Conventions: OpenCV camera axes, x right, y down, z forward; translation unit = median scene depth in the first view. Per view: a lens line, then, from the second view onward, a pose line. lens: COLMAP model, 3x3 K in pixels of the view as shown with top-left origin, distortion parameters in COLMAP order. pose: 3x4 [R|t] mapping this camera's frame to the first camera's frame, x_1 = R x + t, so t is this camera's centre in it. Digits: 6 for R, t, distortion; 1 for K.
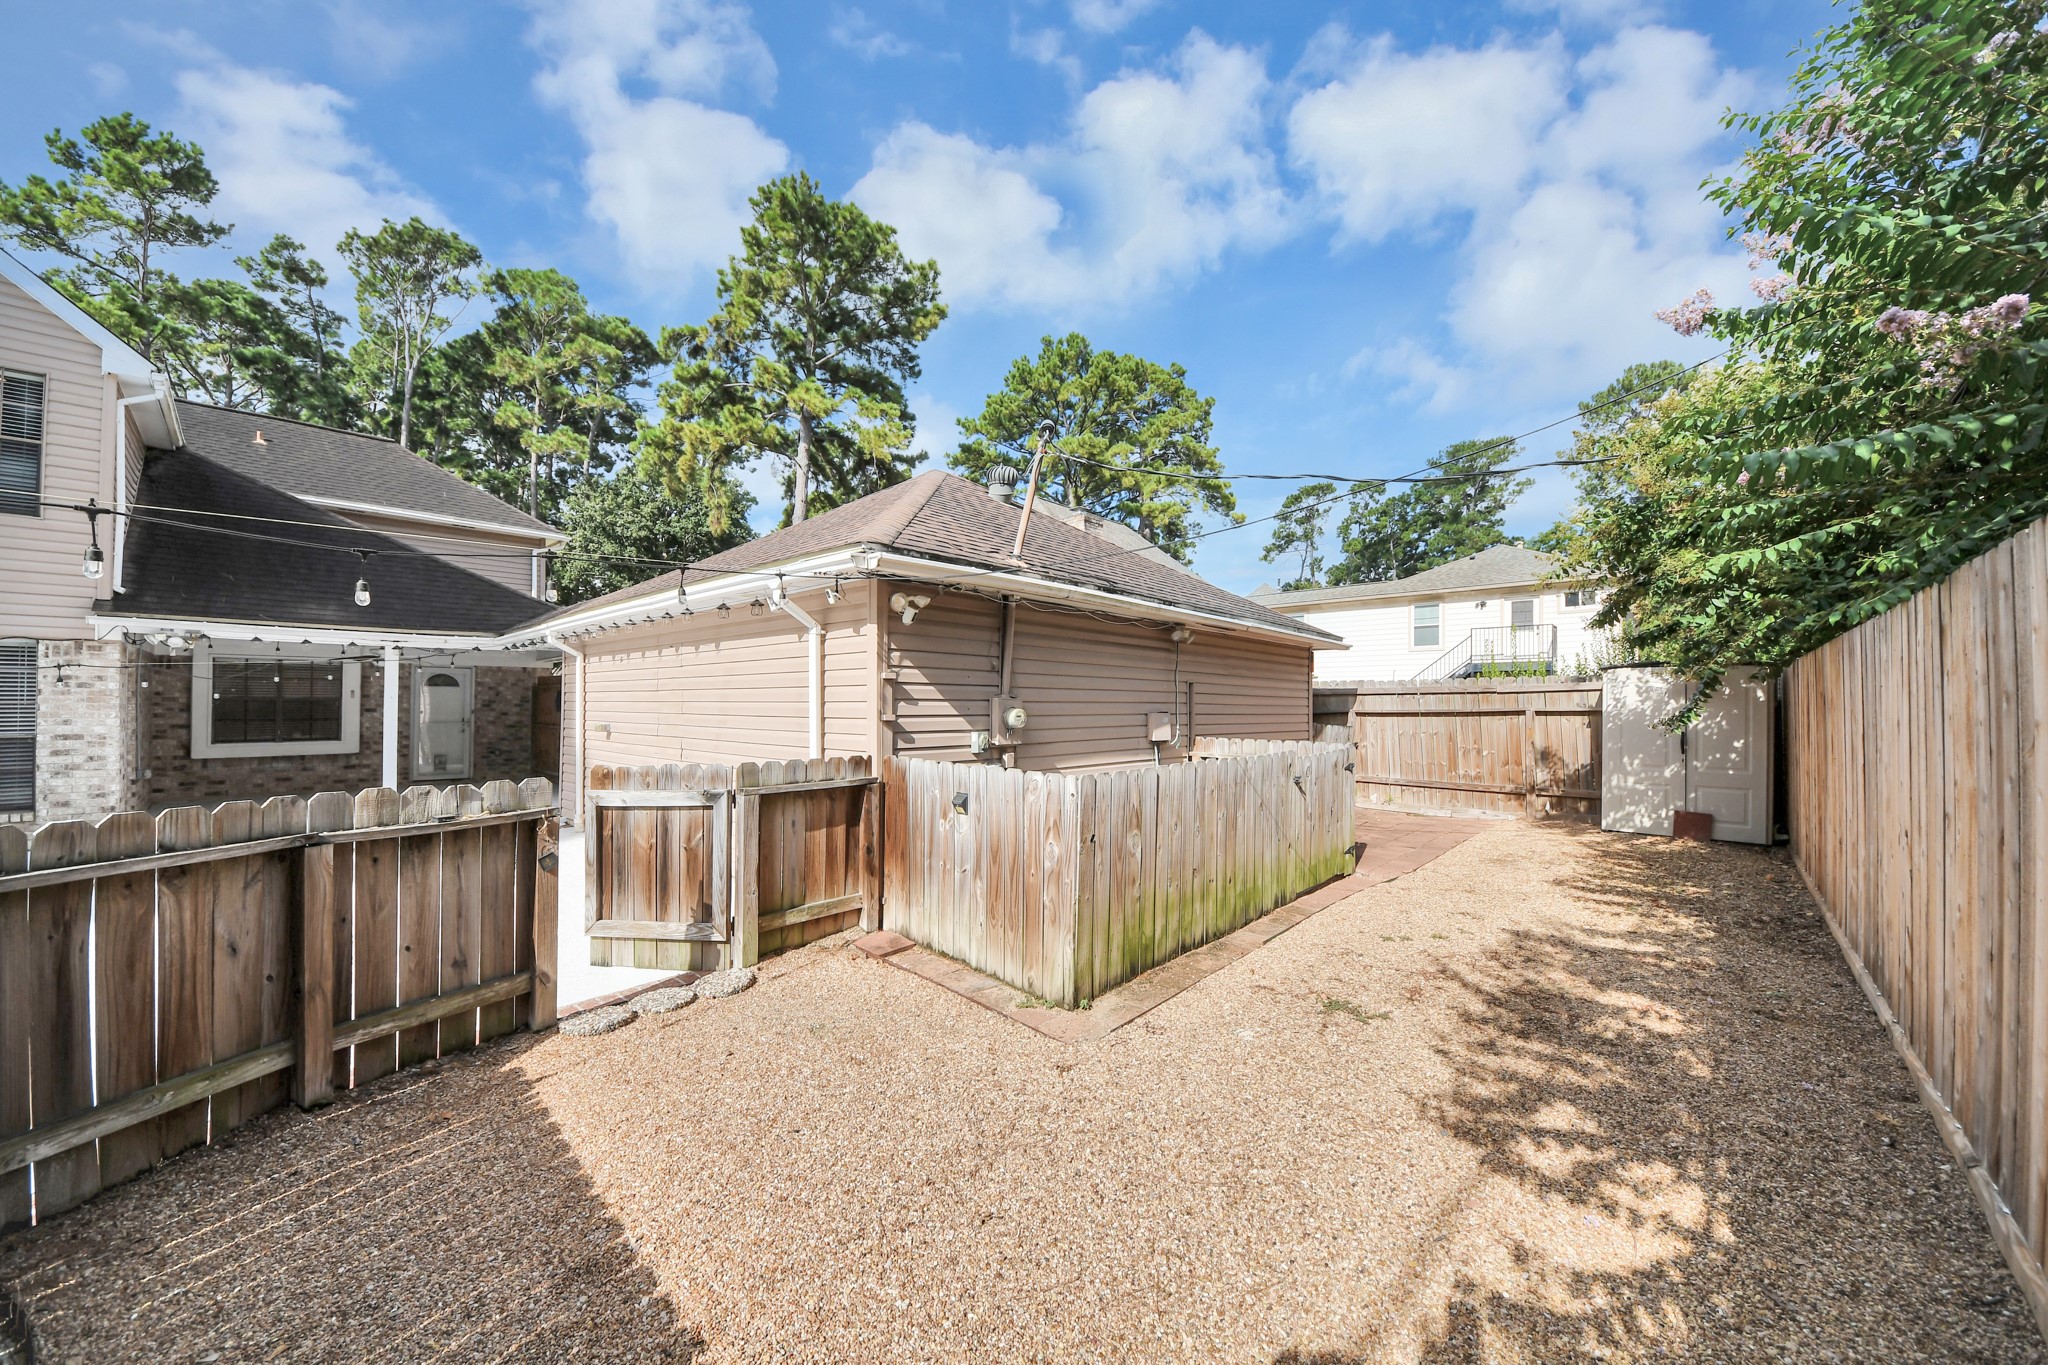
lens RADIAL K [[710.7, 0, 1053.8], [0, 710.7, 703.5], [0, 0, 1]] dist [0.007291, -0.005981]
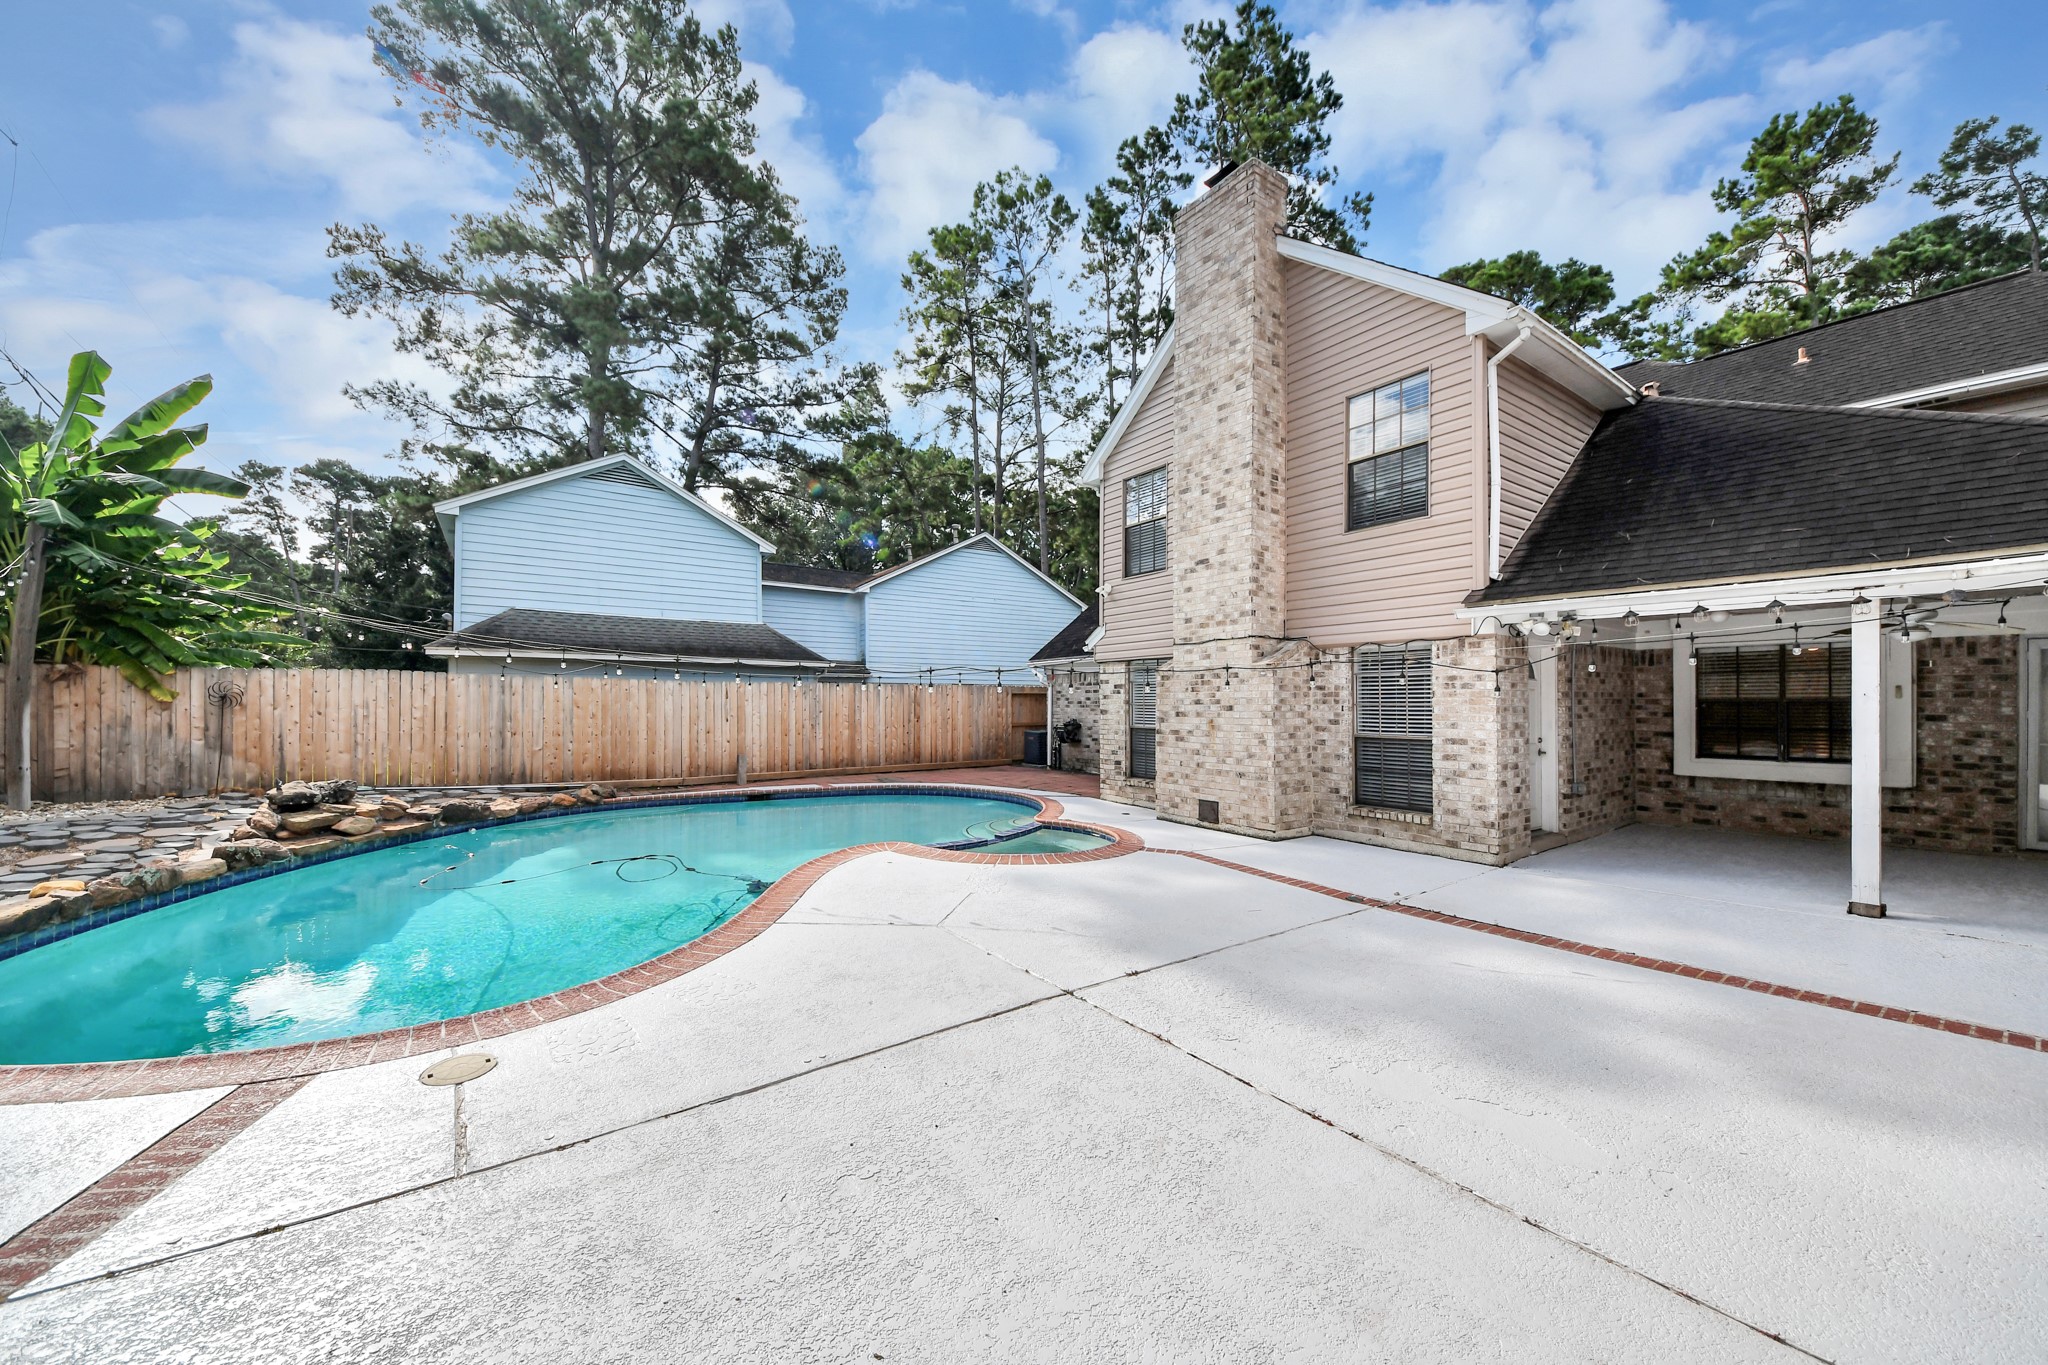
lens RADIAL K [[745.4, 0, 1020.6], [0, 745.4, 694.4], [0, 0, 1]] dist [0.023116, -0.015558]
pose [[-0.236824, -0.015033, -0.971436, -0.172681], [-0.002350, 0.999886, -0.014900, 0.000858], [0.971550, -0.001246, -0.236832, 0.404287]]
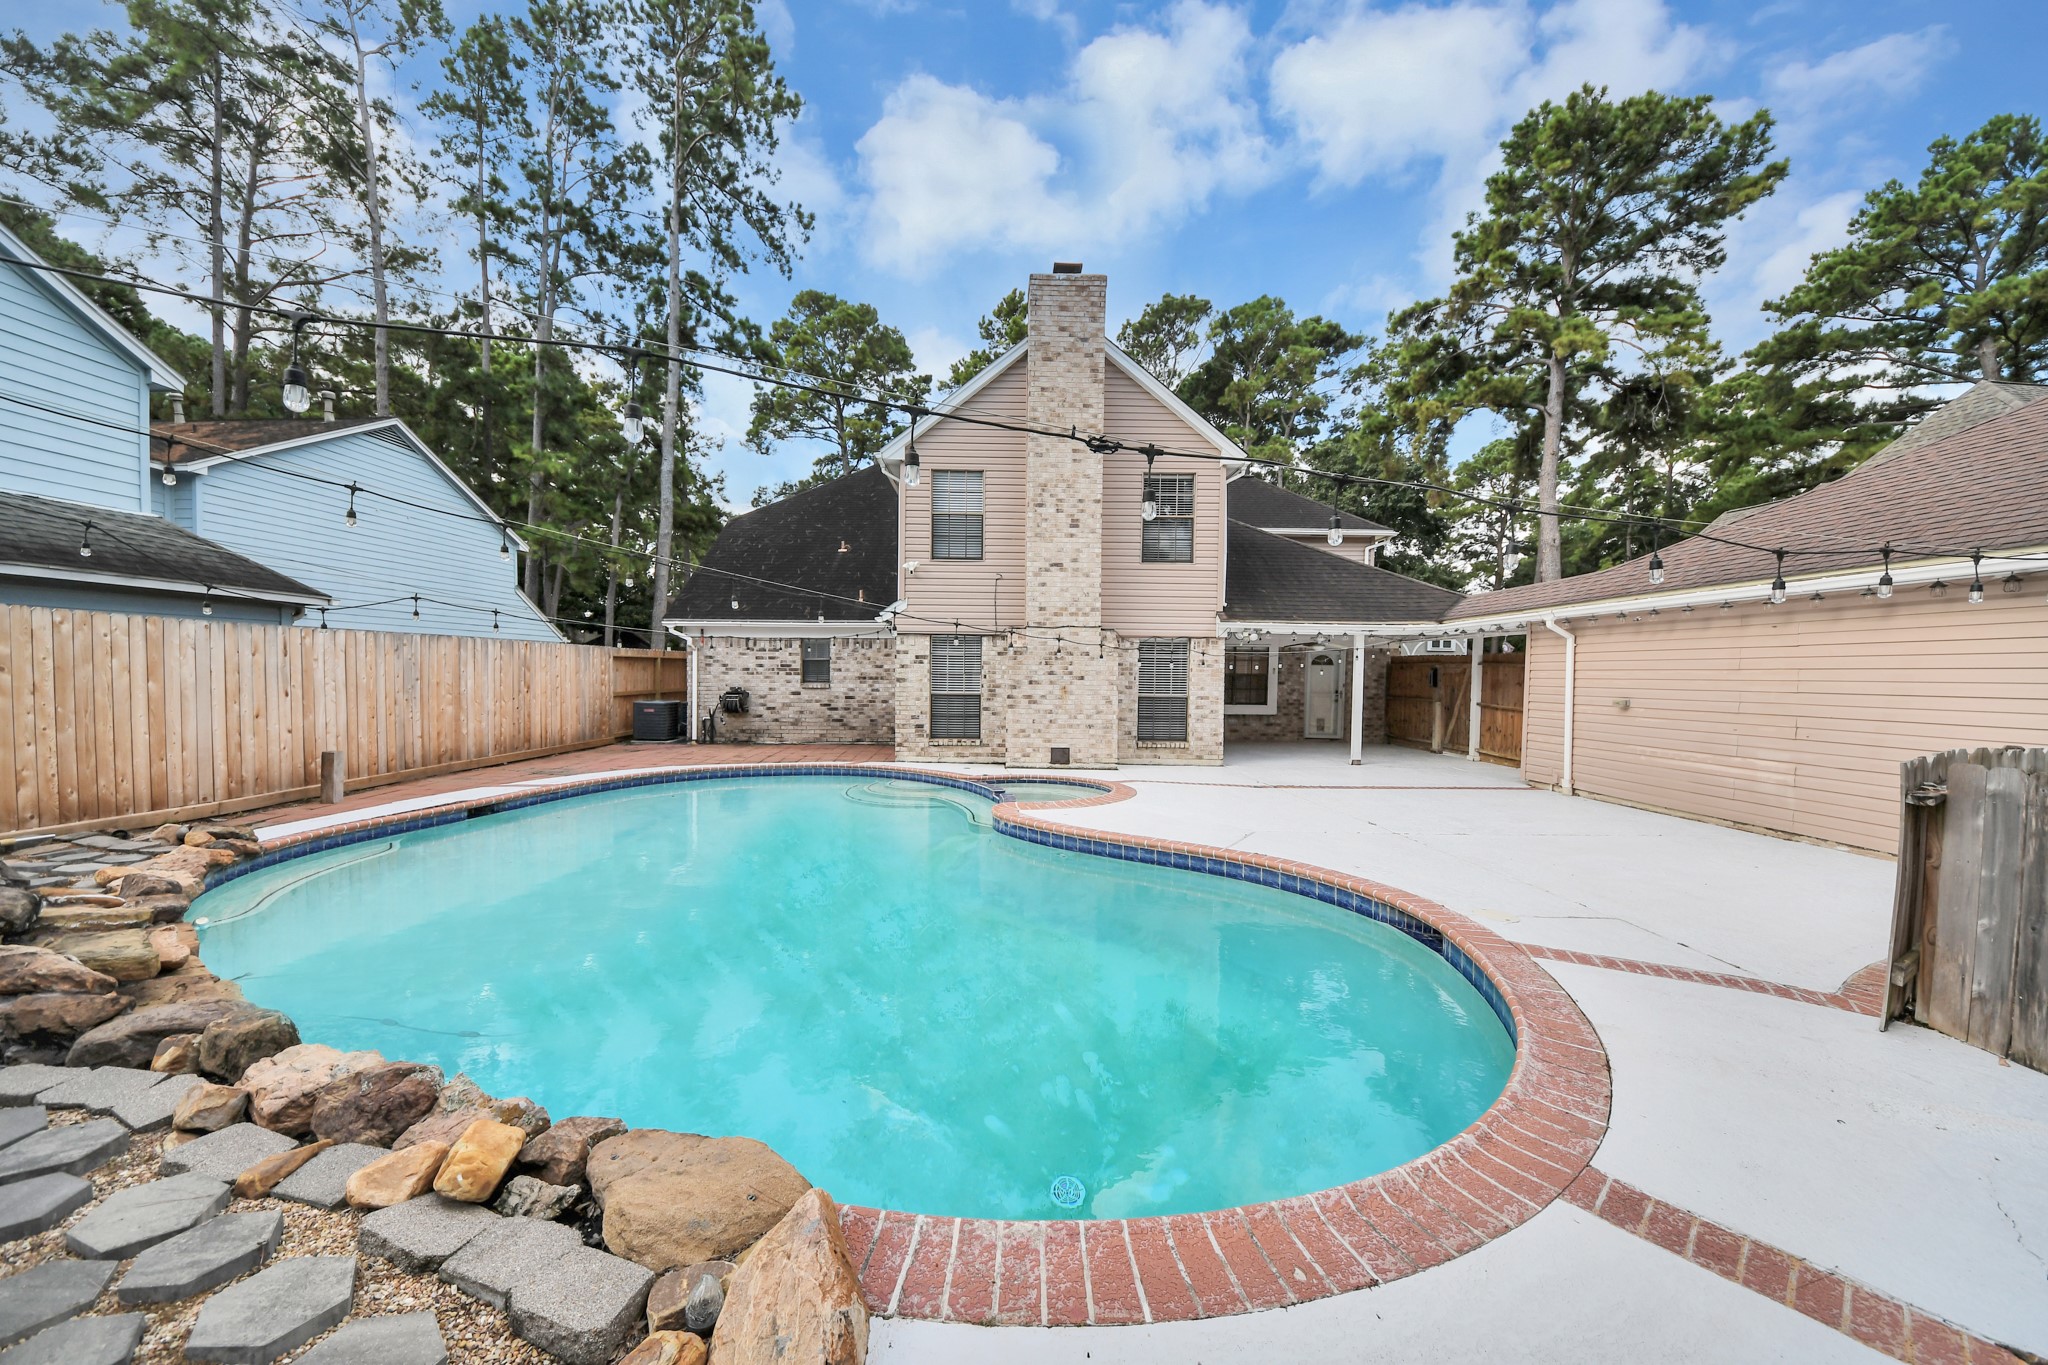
lens RADIAL K [[741.6, 0, 1039.0], [0, 741.6, 691.3], [0, 0, 1]] dist [0.023577, -0.016672]
pose [[0.688330, 0.021991, -0.725064, -0.252271], [-0.010989, 0.999742, 0.019890, 0.001790], [0.725314, -0.005723, 0.688394, -0.265856]]
